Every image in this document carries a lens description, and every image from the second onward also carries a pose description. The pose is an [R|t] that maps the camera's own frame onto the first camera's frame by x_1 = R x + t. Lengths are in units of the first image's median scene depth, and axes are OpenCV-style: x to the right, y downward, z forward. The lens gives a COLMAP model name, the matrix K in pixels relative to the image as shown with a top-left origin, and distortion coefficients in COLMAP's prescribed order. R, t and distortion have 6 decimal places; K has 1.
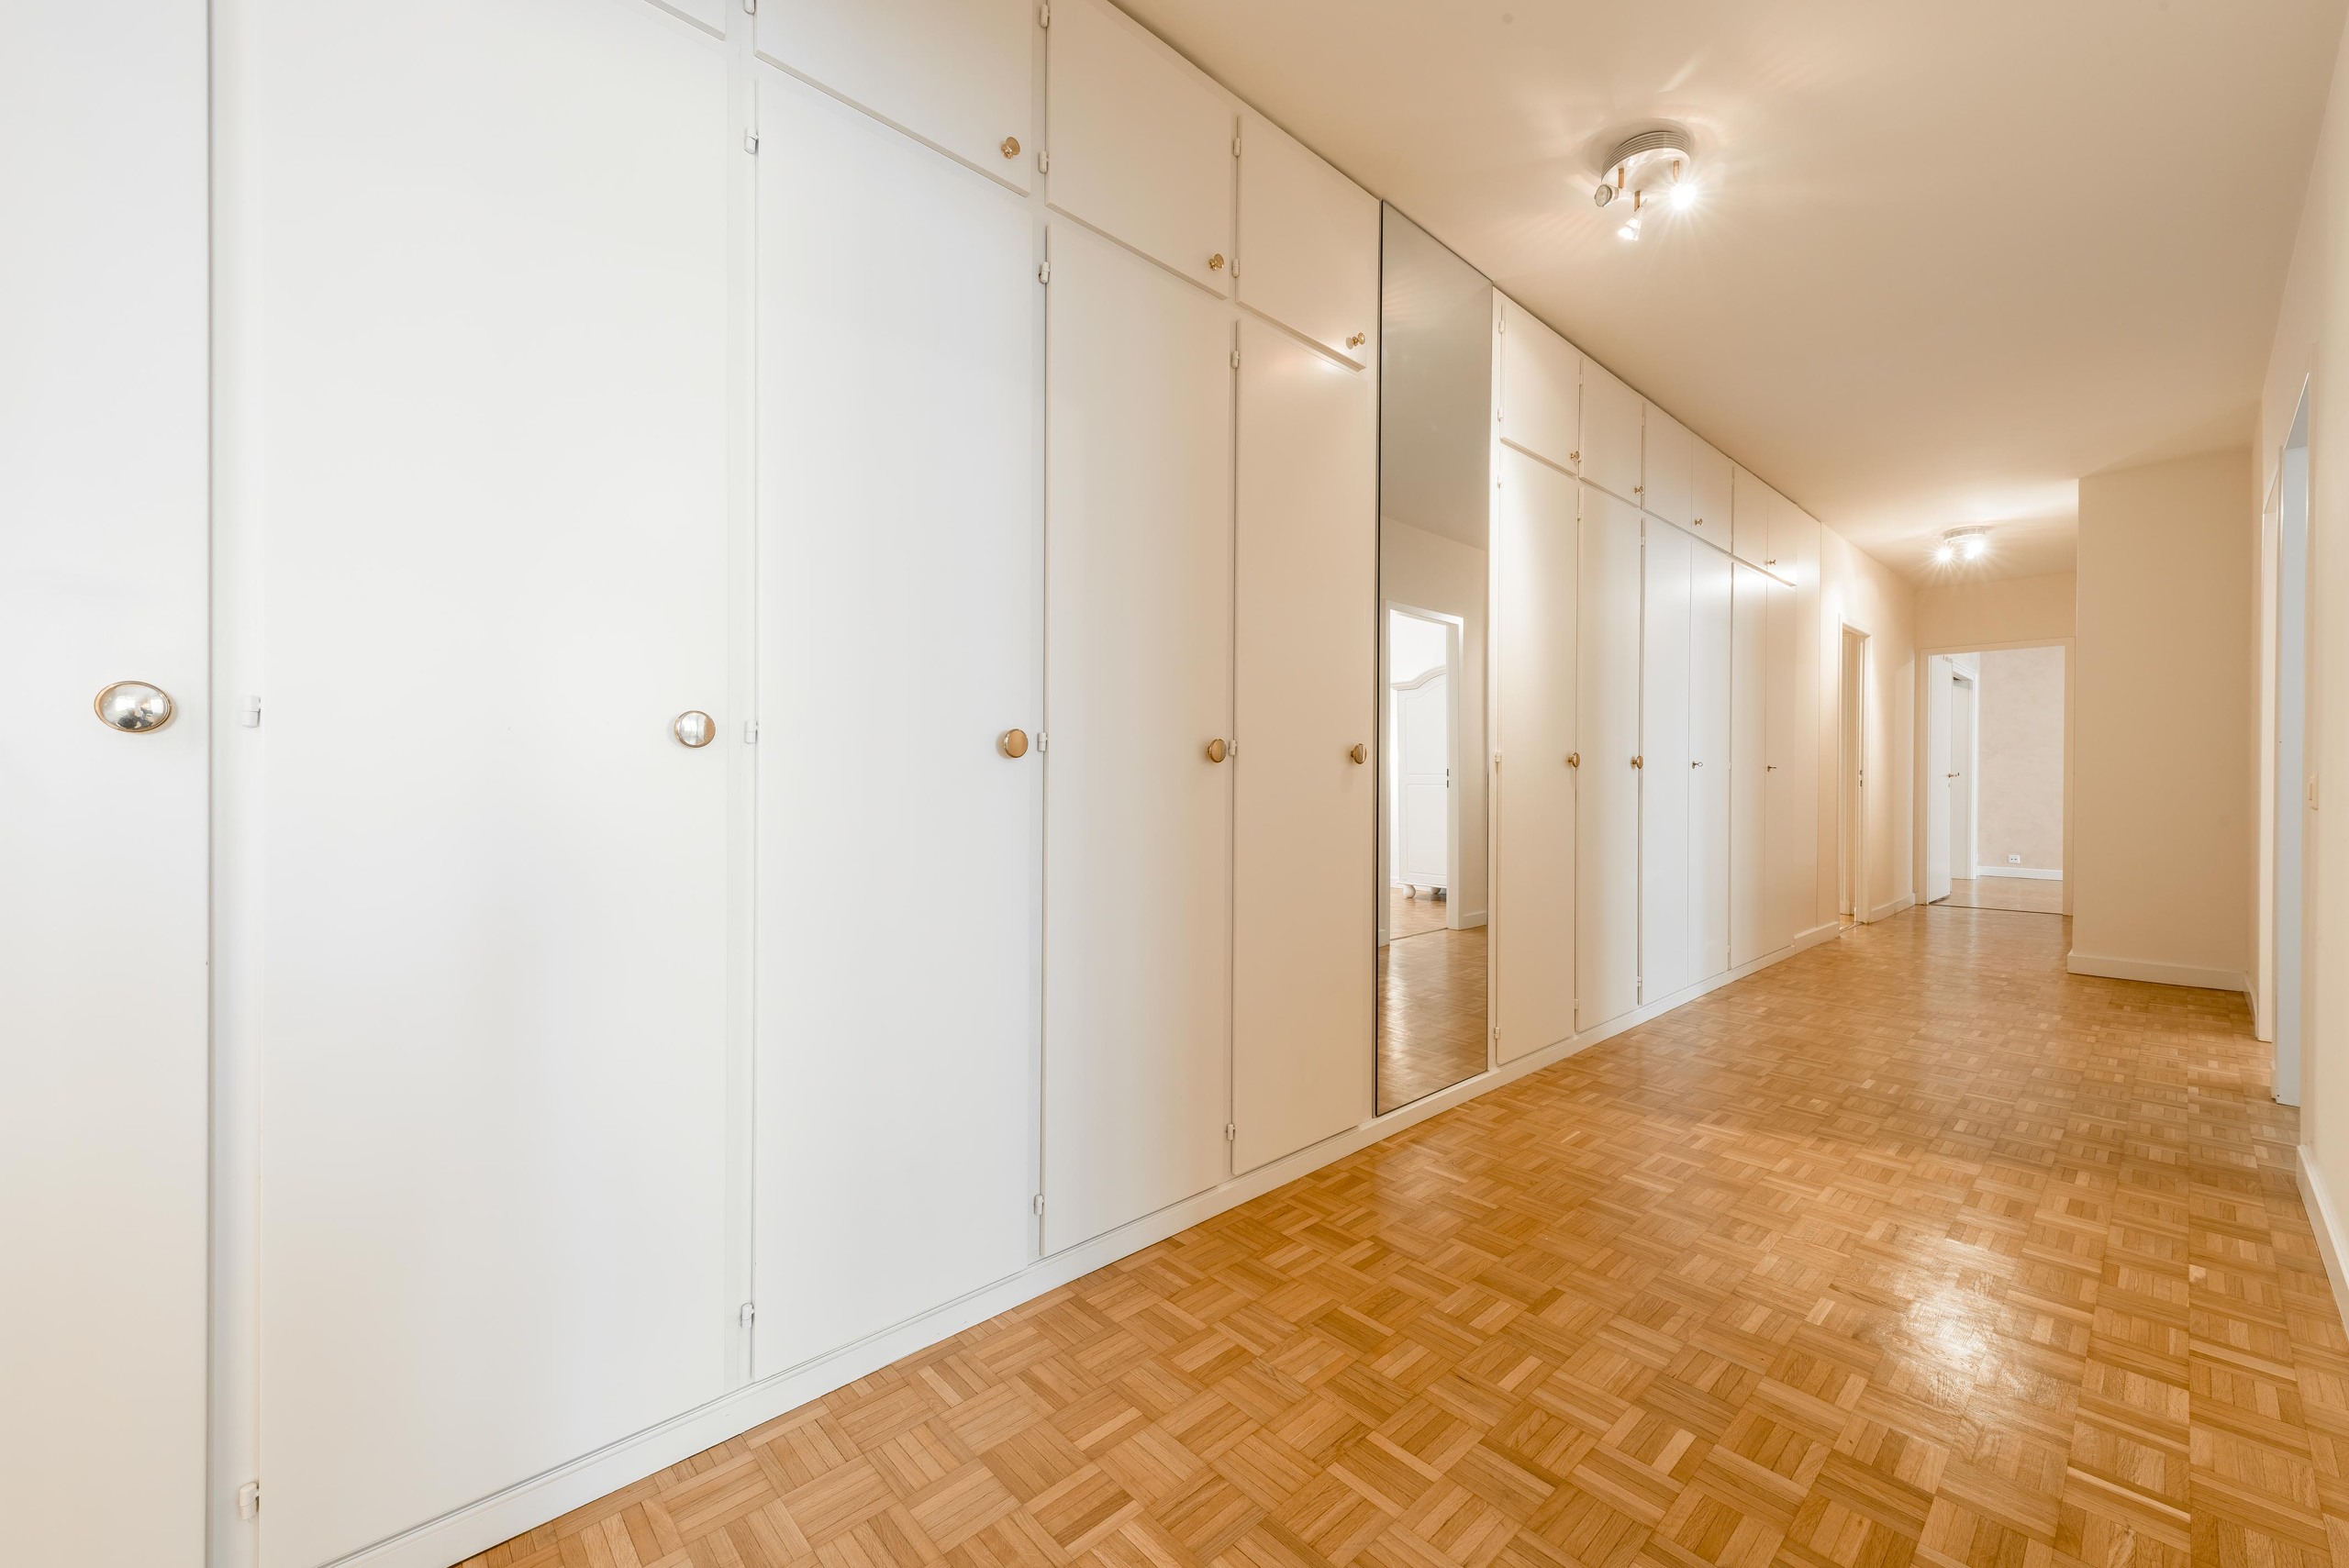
lens RADIAL K [[922.5, 0, 1181.6], [0, 922.5, 772.7], [0, 0, 1]] dist [0.021258, -0.006371]
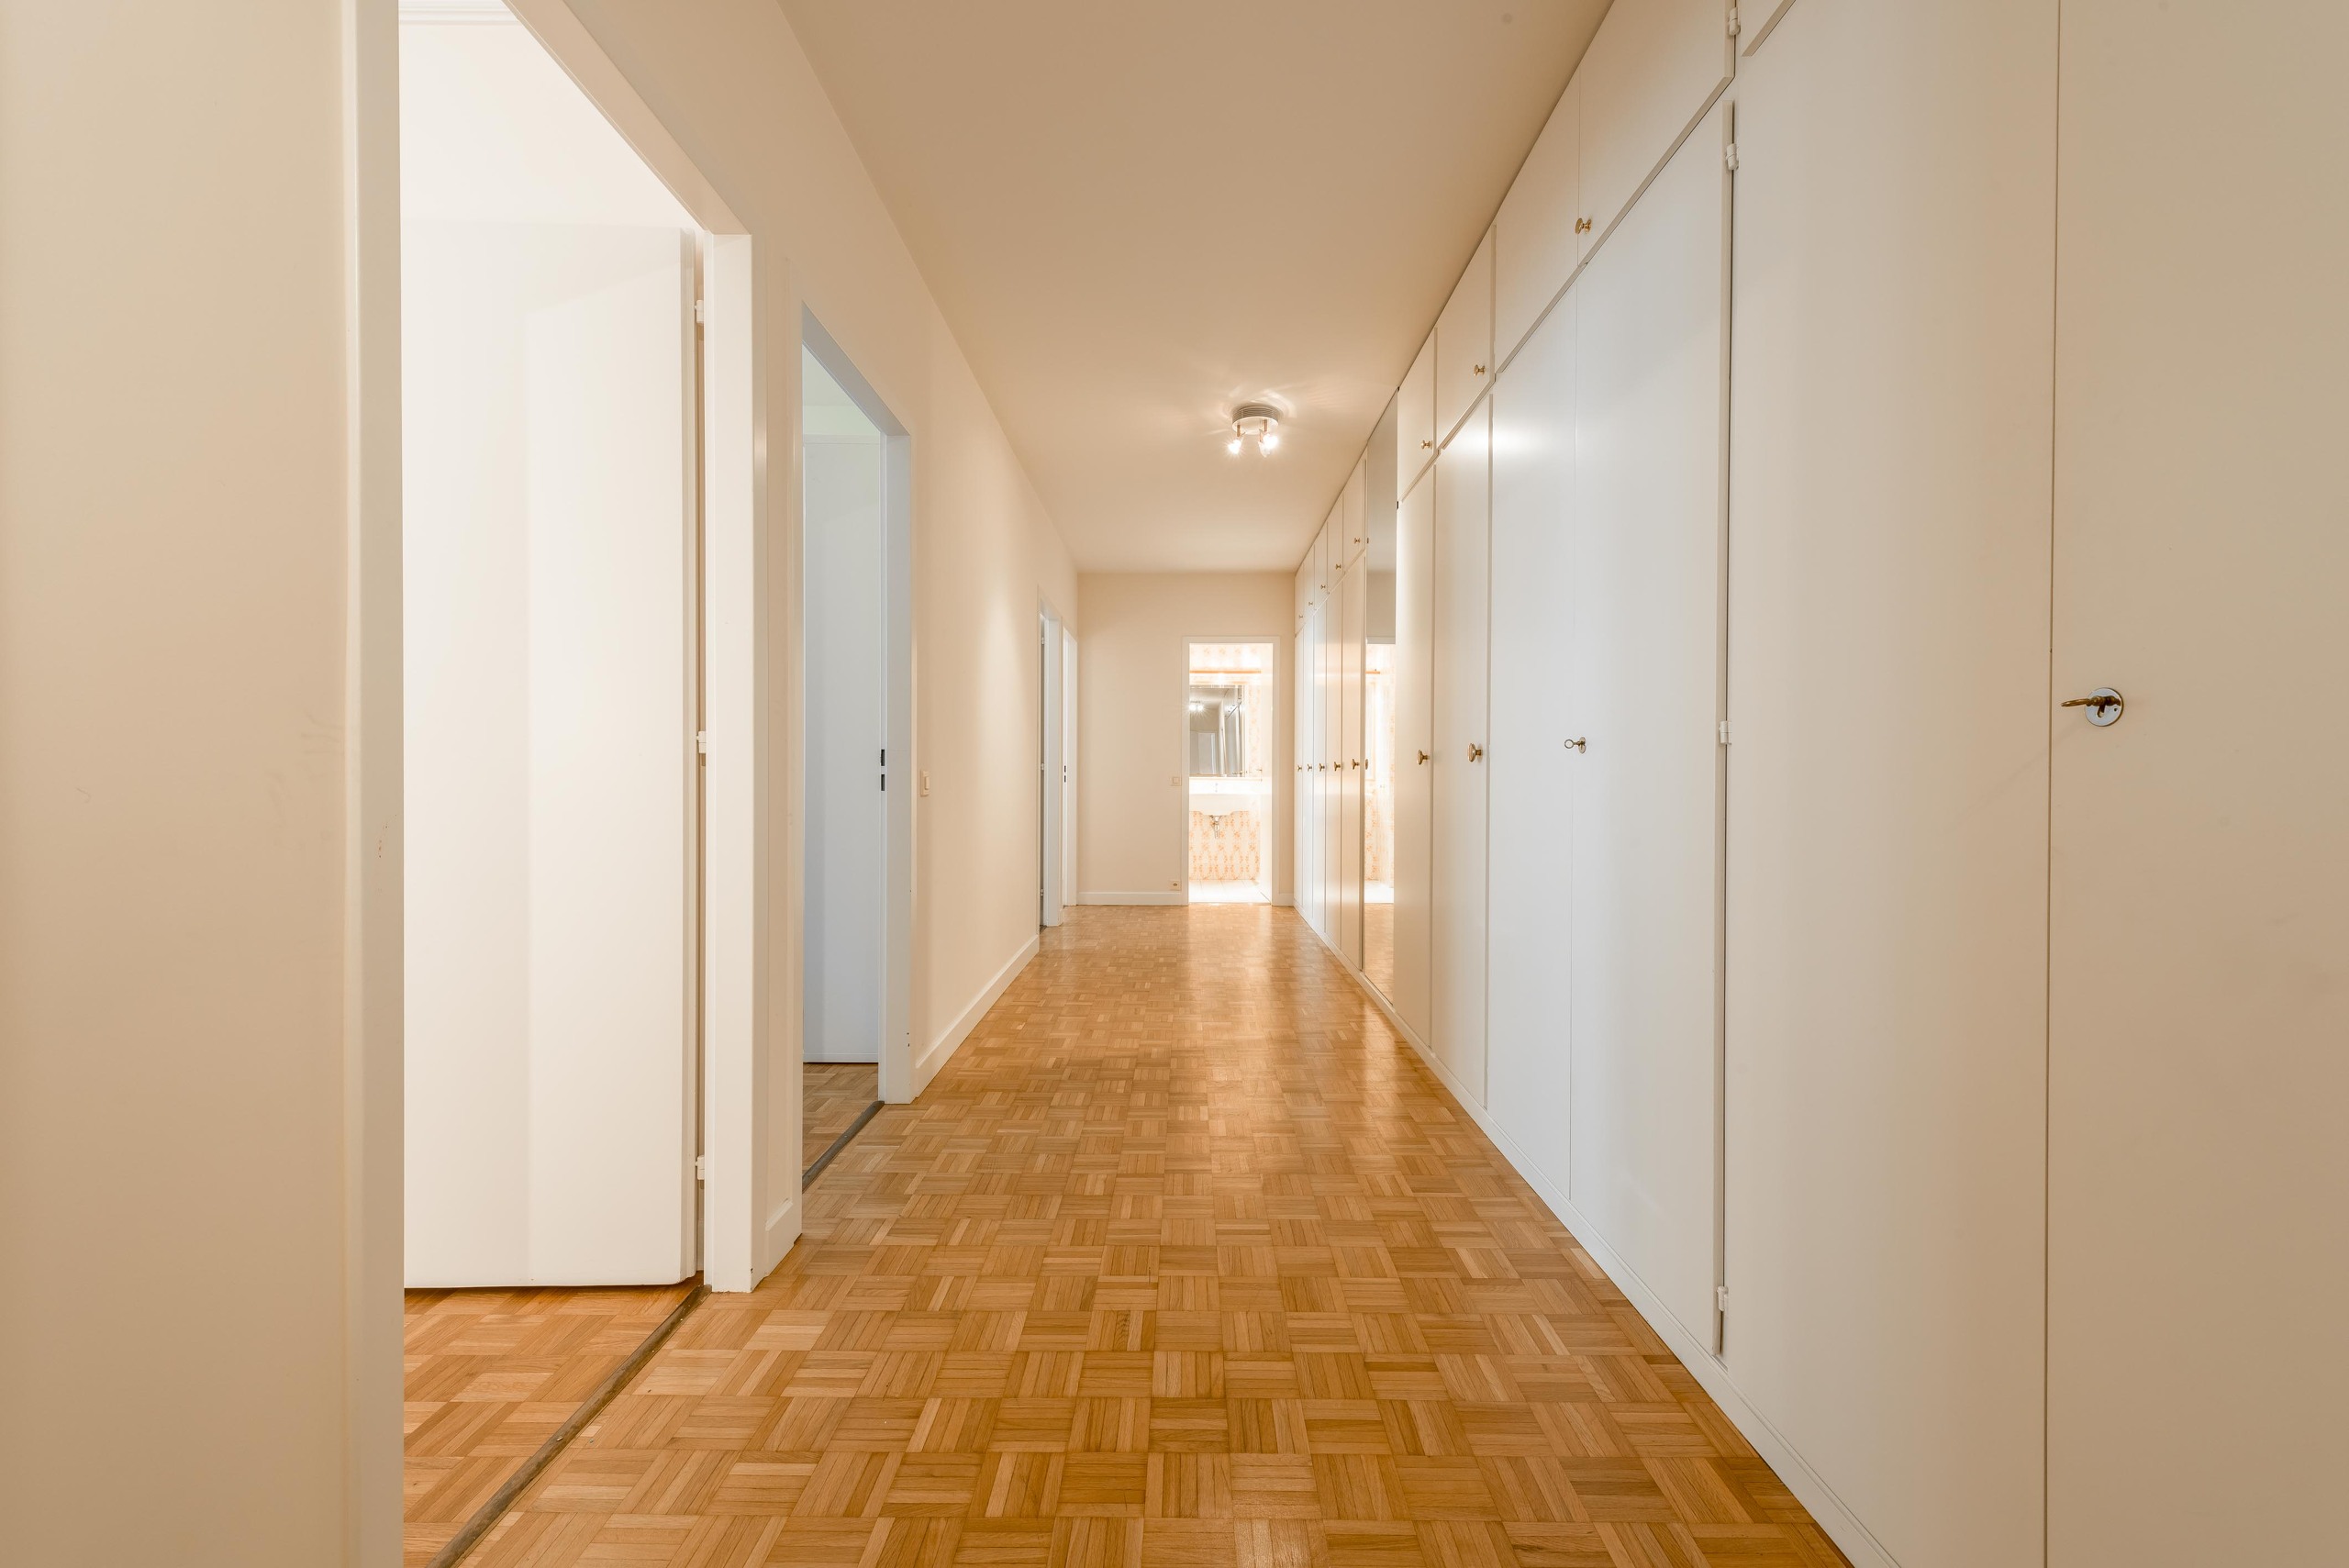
lens RADIAL K [[922.5, 0, 1181.6], [0, 922.5, 772.7], [0, 0, 1]] dist [0.021258, -0.006371]
pose [[-0.690096, 0.006368, -0.723690, 3.250625], [0.003557, 0.999979, 0.005407, -0.003620], [0.723709, 0.001158, -0.690104, 3.730230]]
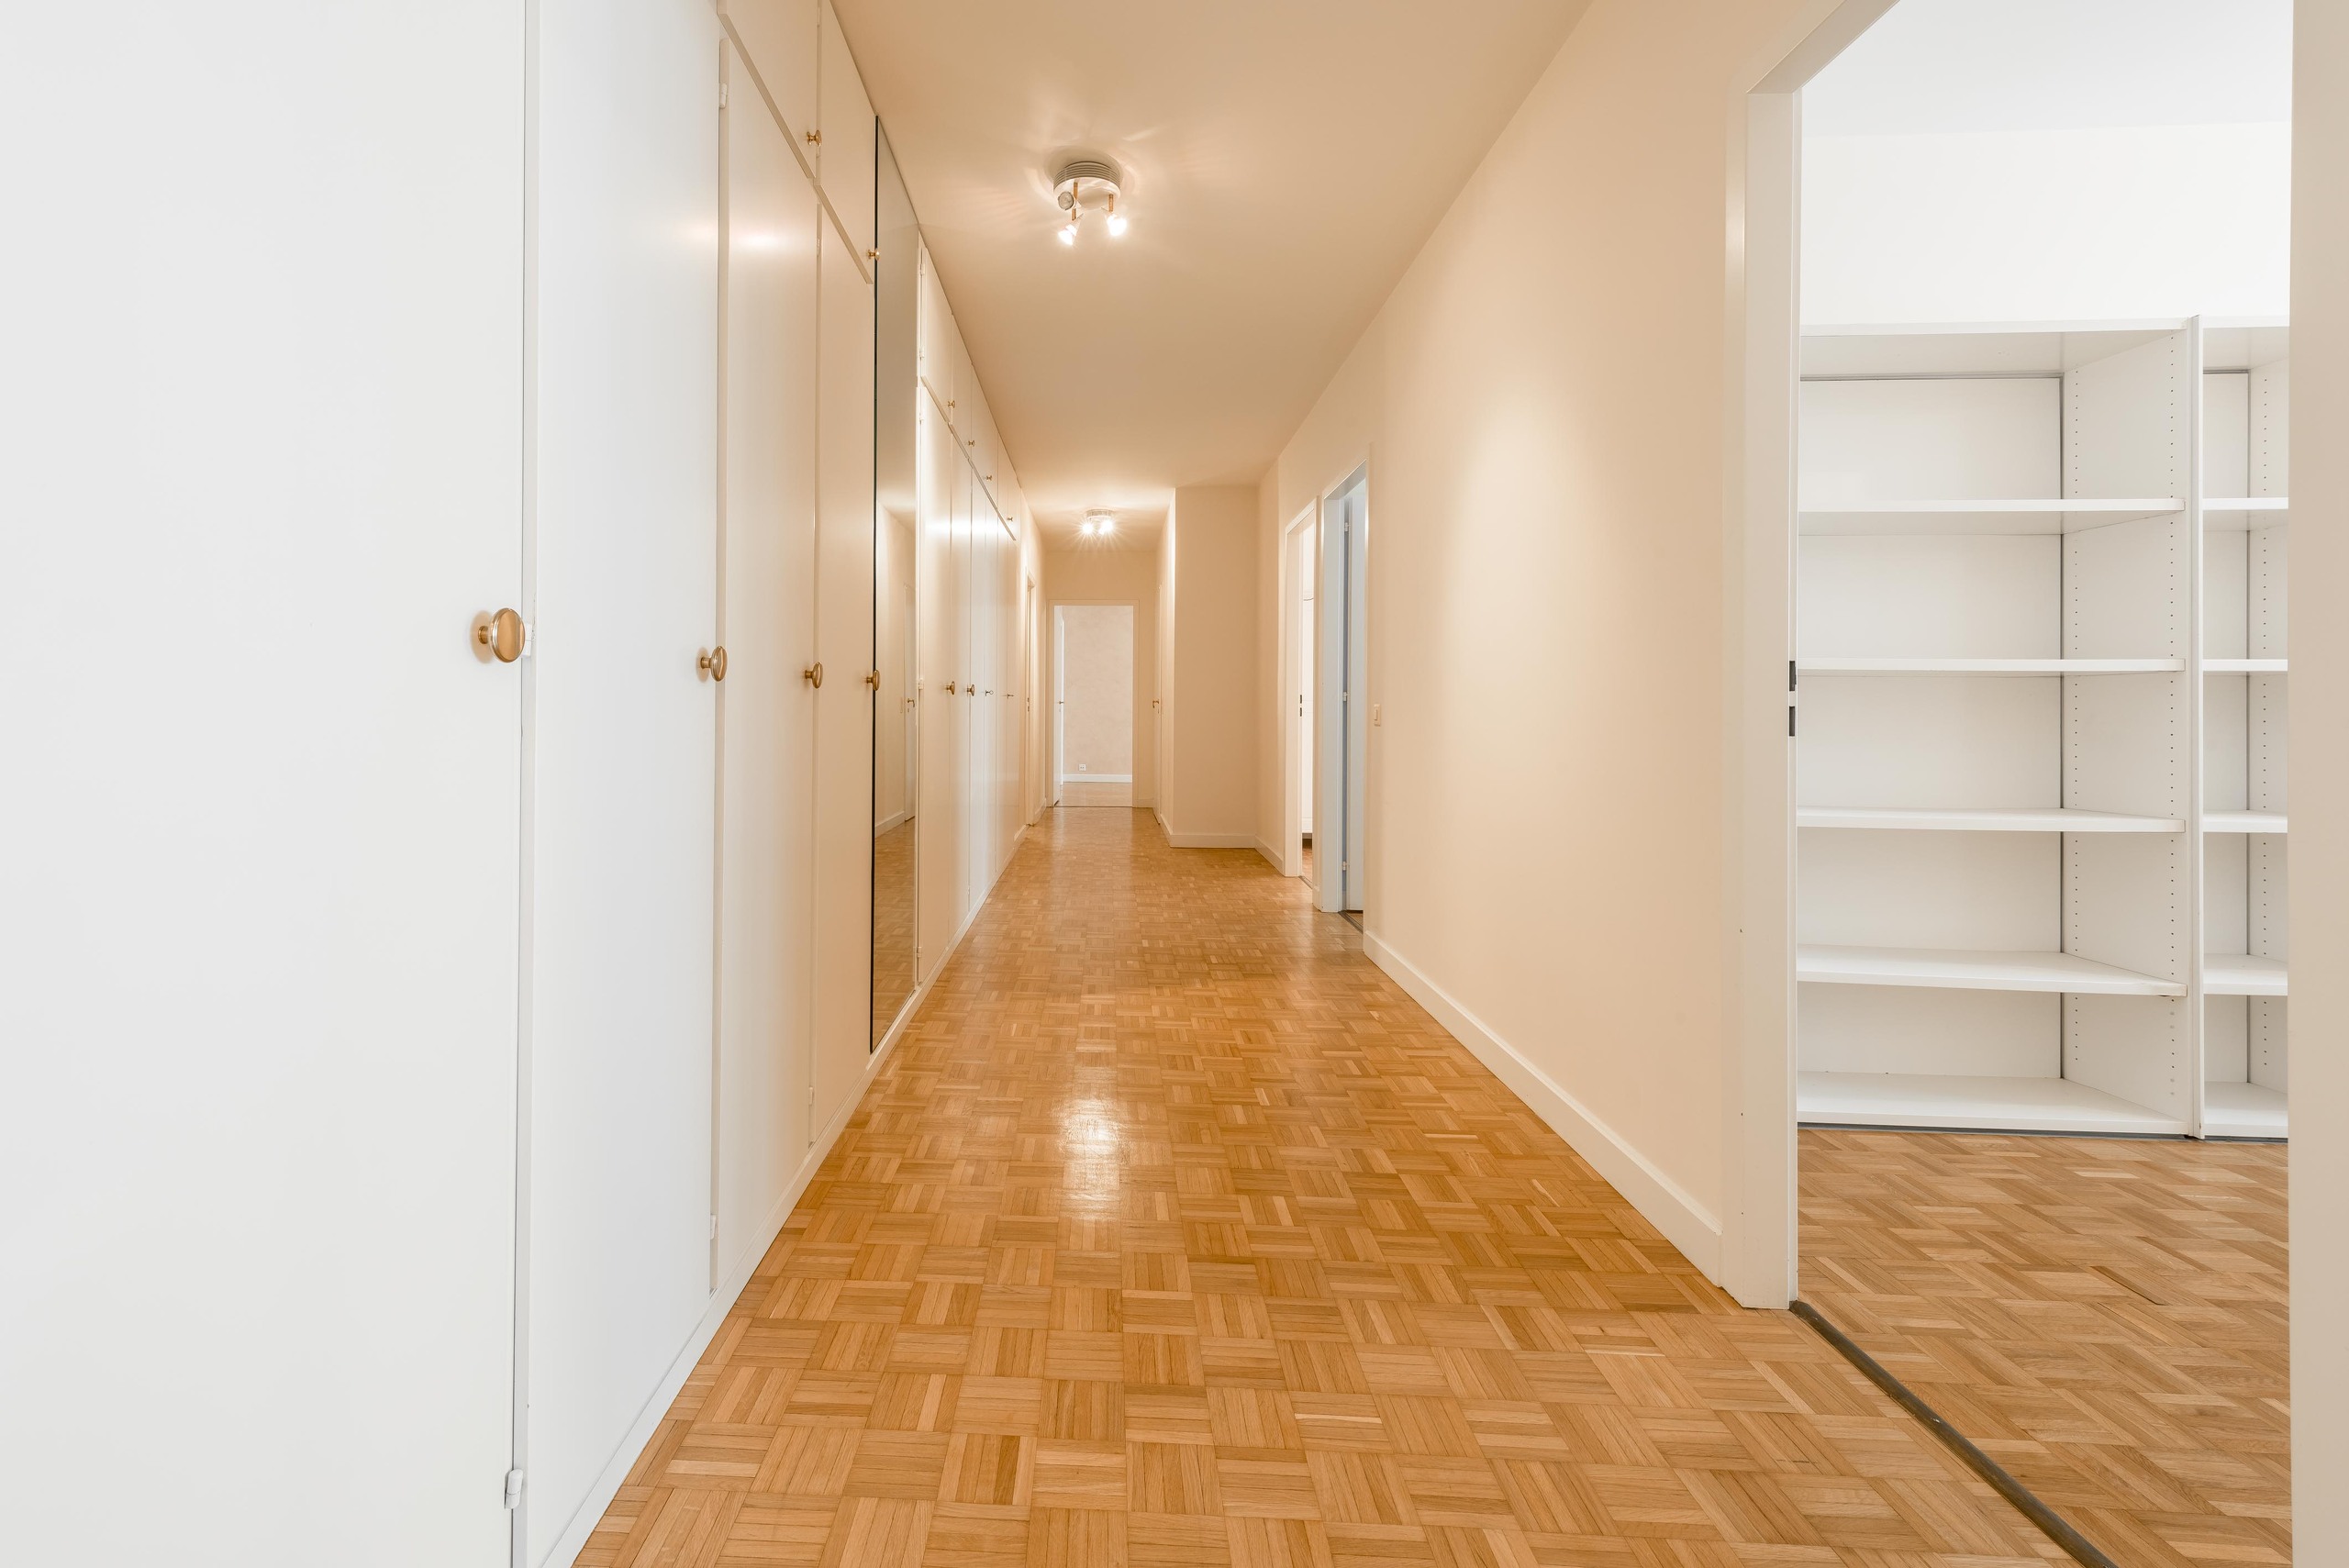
lens RADIAL K [[943.9, 0, 1165.8], [0, 943.9, 699.2], [0, 0, 1]] dist [0.017844, -0.000111]
pose [[0.722757, 0.006599, 0.691071, -0.466599], [-0.007003, 0.999973, -0.002225, -0.003780], [-0.691067, -0.003232, 0.722784, 0.115066]]
